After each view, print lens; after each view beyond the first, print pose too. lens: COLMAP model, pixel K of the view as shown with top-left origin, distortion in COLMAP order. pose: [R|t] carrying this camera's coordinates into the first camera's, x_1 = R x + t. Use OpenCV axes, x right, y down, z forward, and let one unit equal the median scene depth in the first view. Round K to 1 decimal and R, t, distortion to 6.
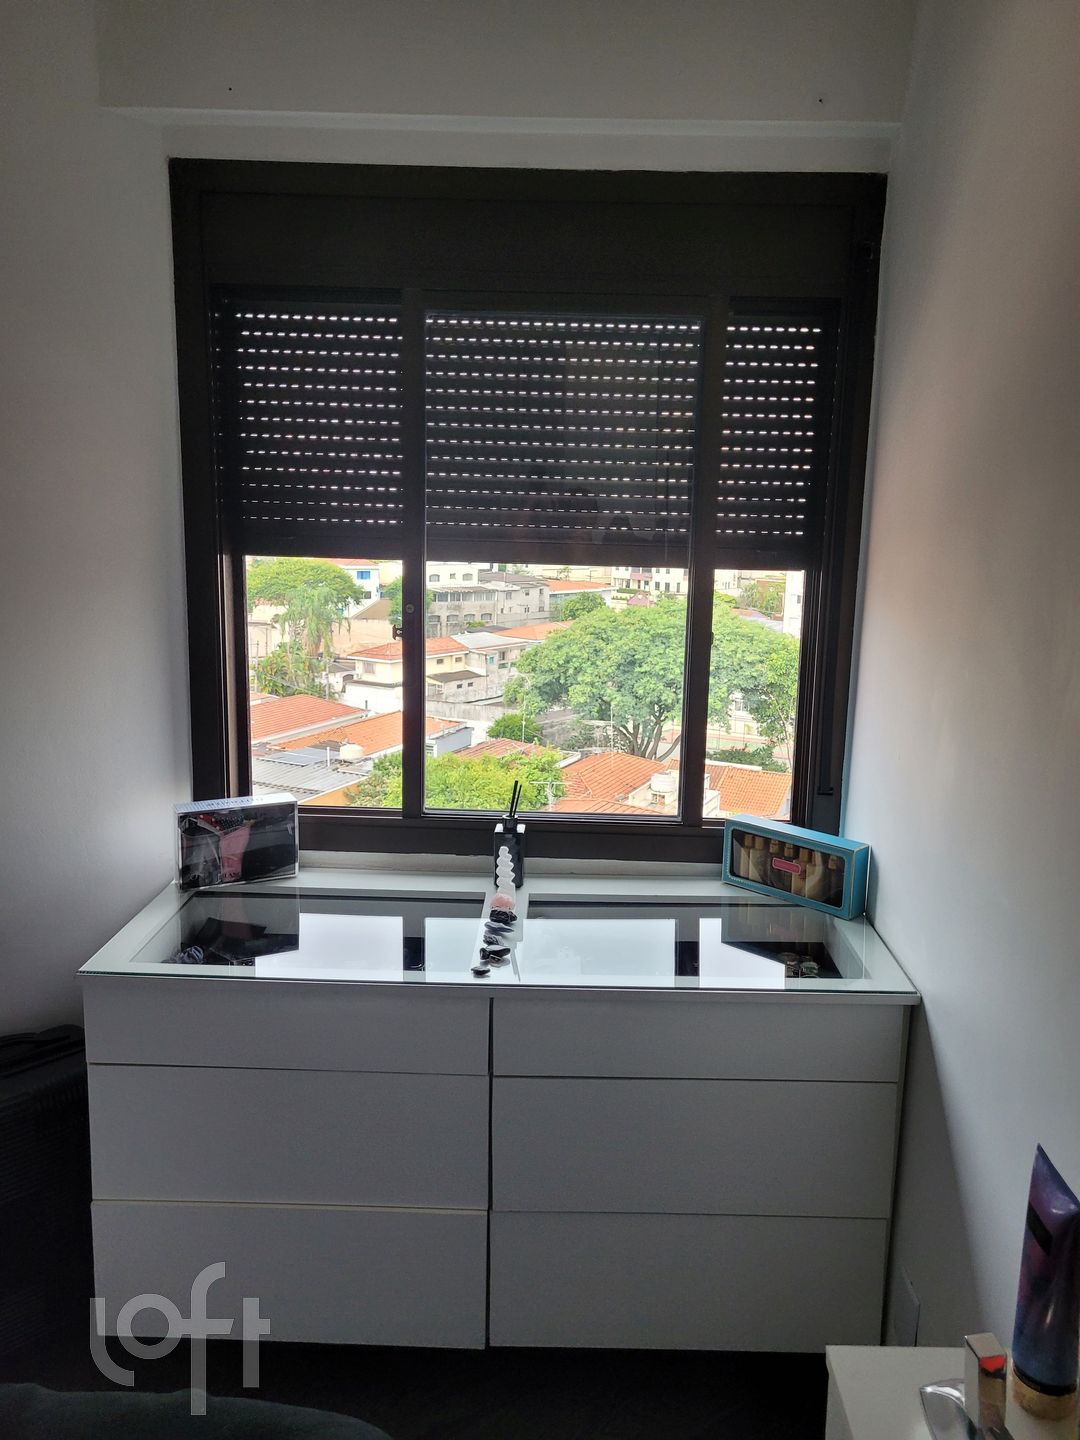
lens RADIAL K [[1080.1, 0, 545.8], [0, 1080.1, 700.0], [0, 0, 1]] dist [0.054080, -0.040691]
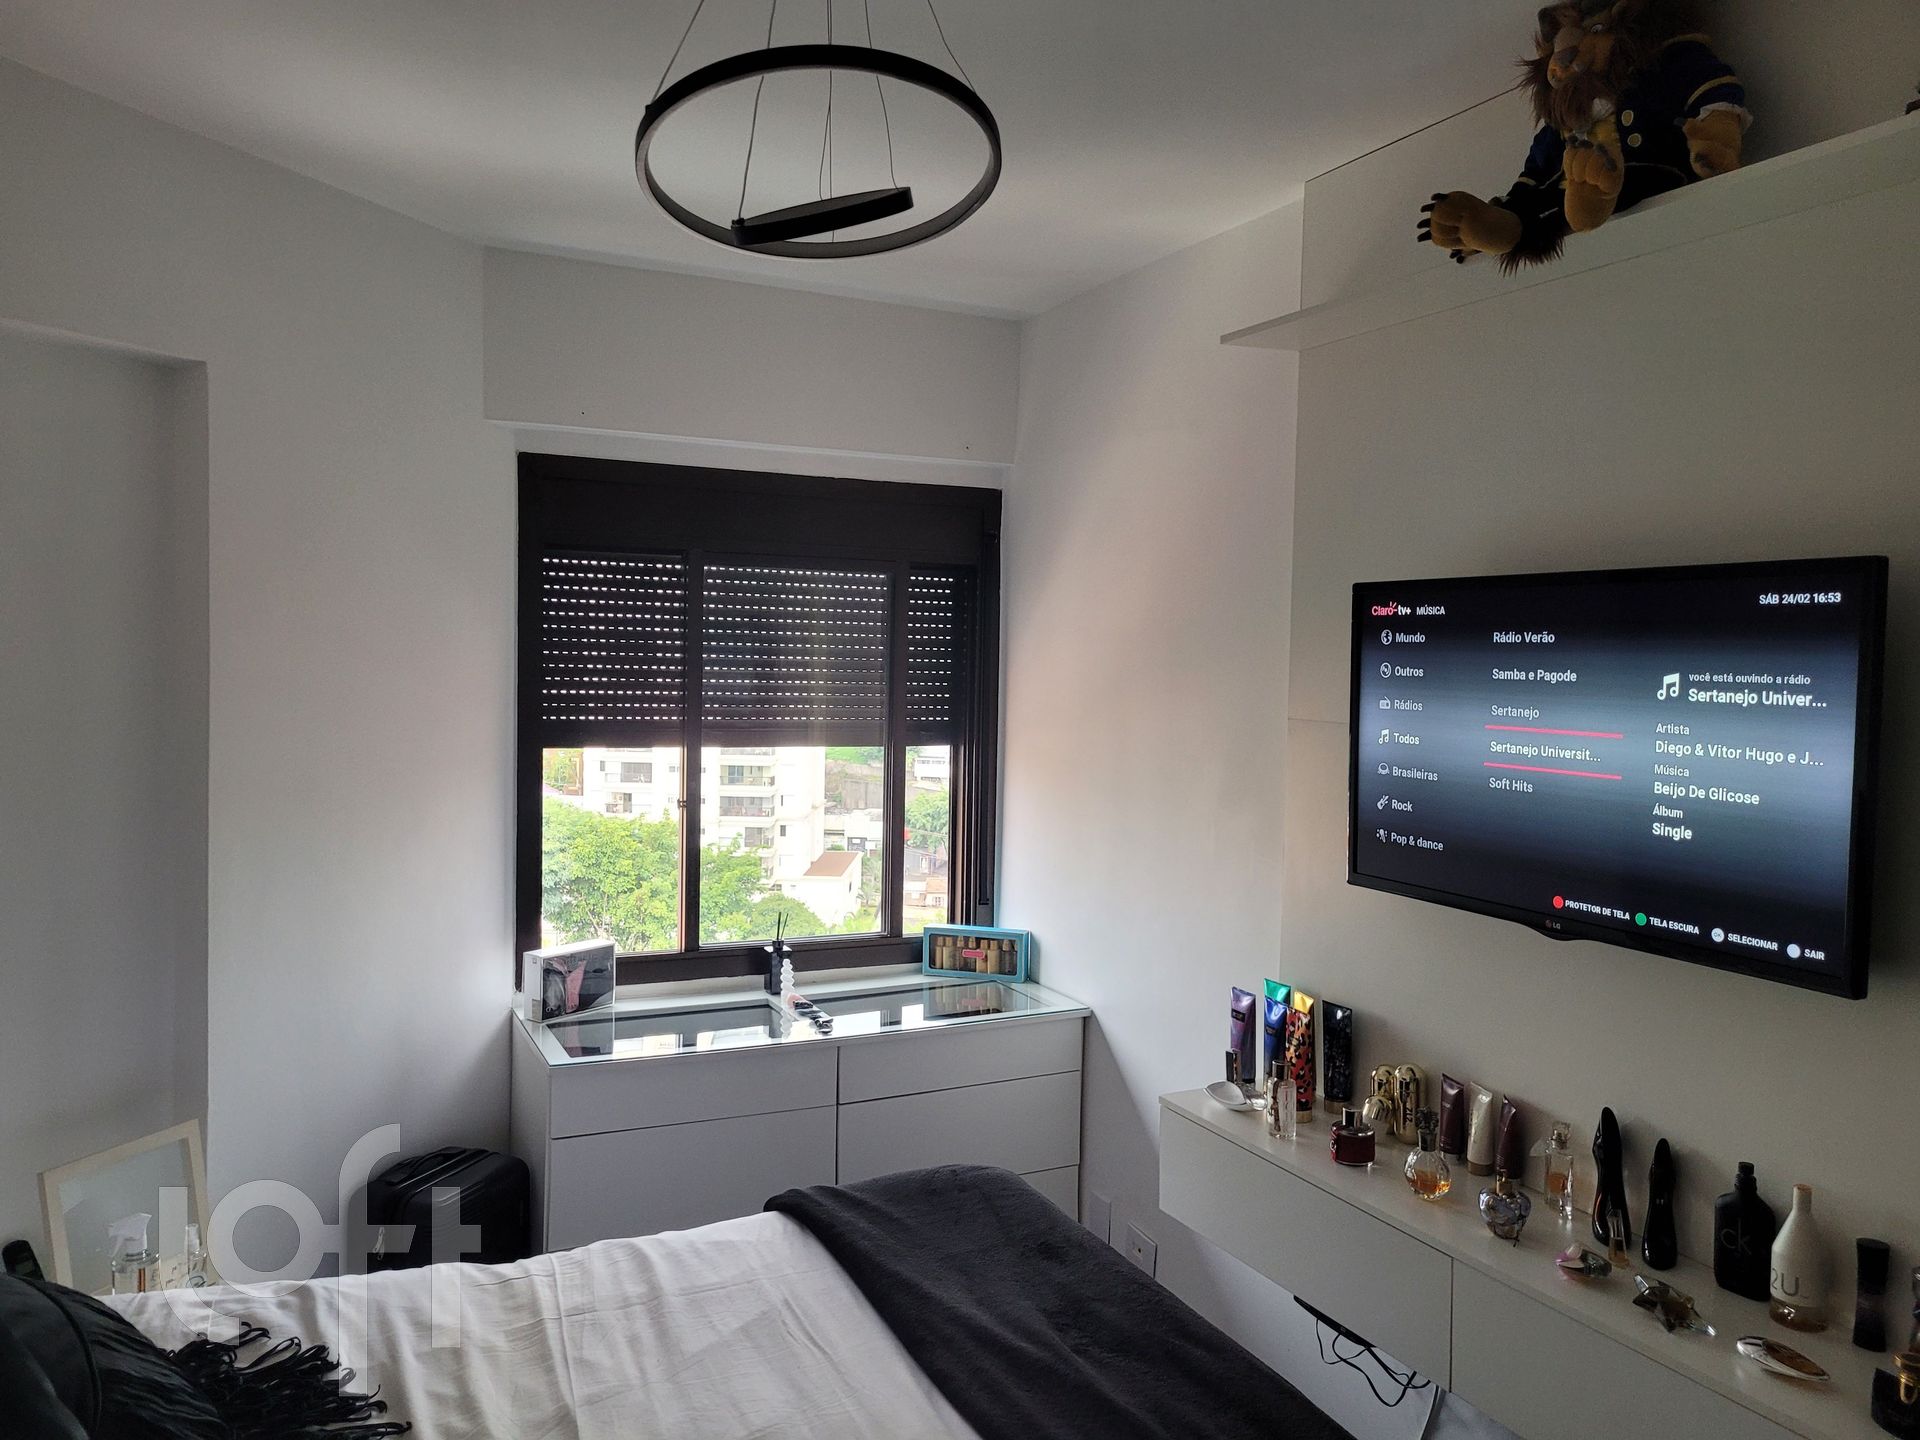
lens RADIAL K [[1440.1, 0, 941.9], [0, 1440.1, 723.3], [0, 0, 1]] dist [0.054080, -0.040691]
pose [[0.891366, -0.028643, 0.452378, -0.633553], [0.083452, 0.991312, -0.101667, 0.041627], [-0.445536, 0.128374, 0.886012, -0.662997]]
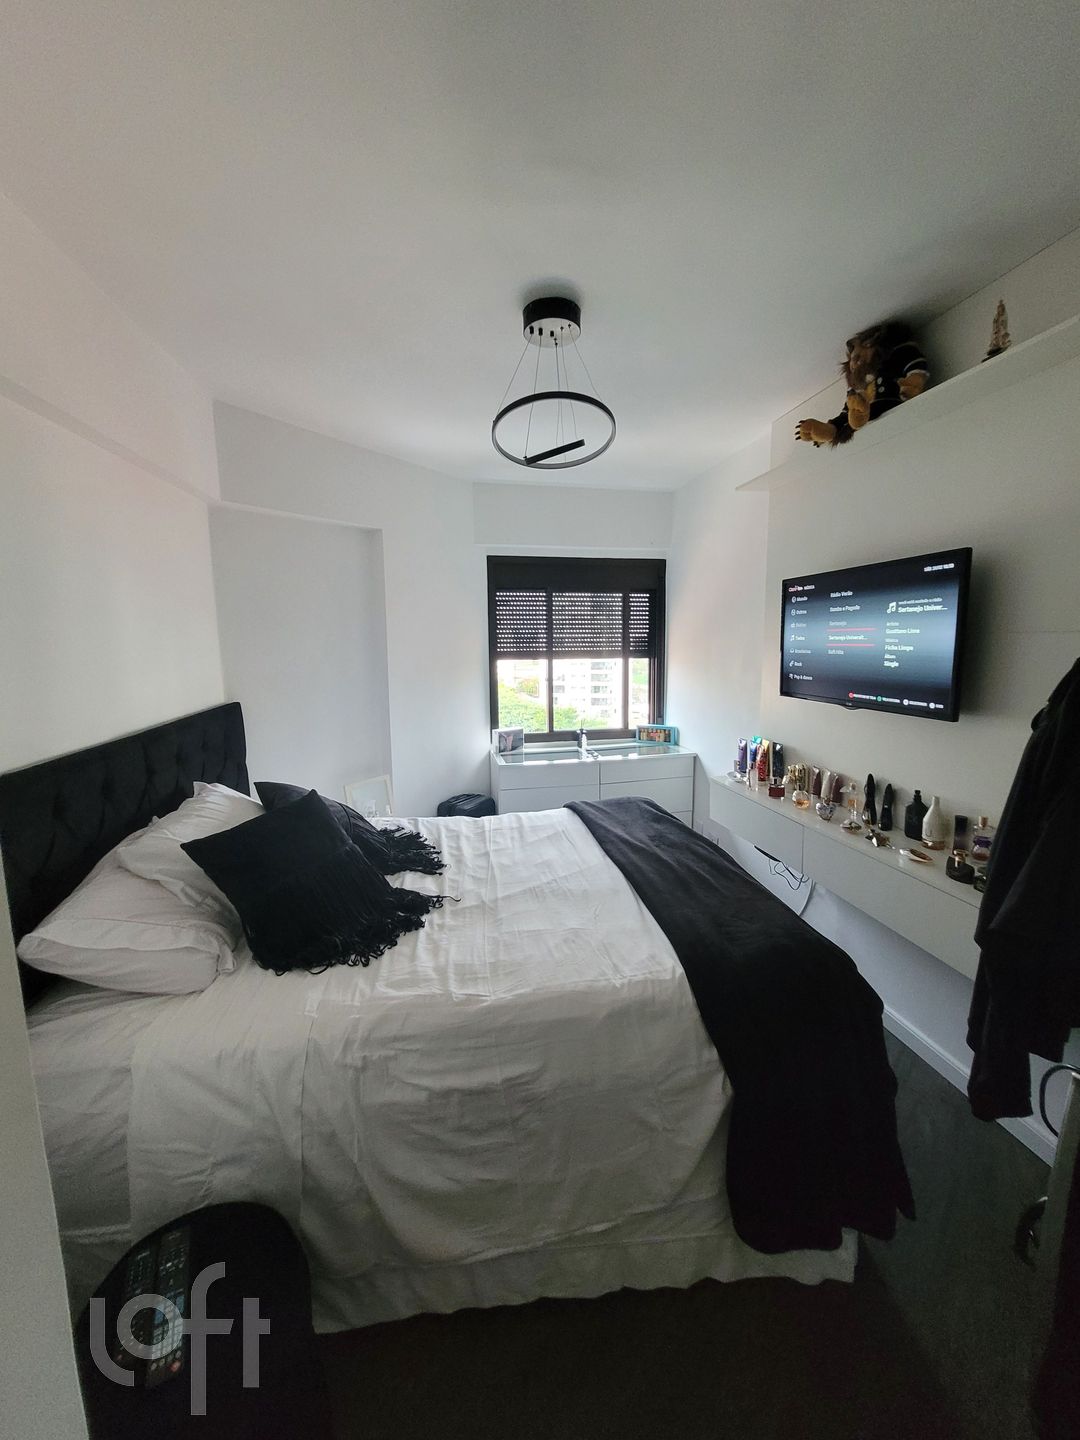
lens RADIAL K [[564.4, 0, 548.1], [0, 564.4, 713.3], [0, 0, 1]] dist [0.004803, -0.001288]
pose [[0.970181, -0.065374, 0.233400, -0.575389], [0.077707, 0.996003, -0.044033, 0.131416], [-0.229589, 0.060857, 0.971383, -0.809982]]
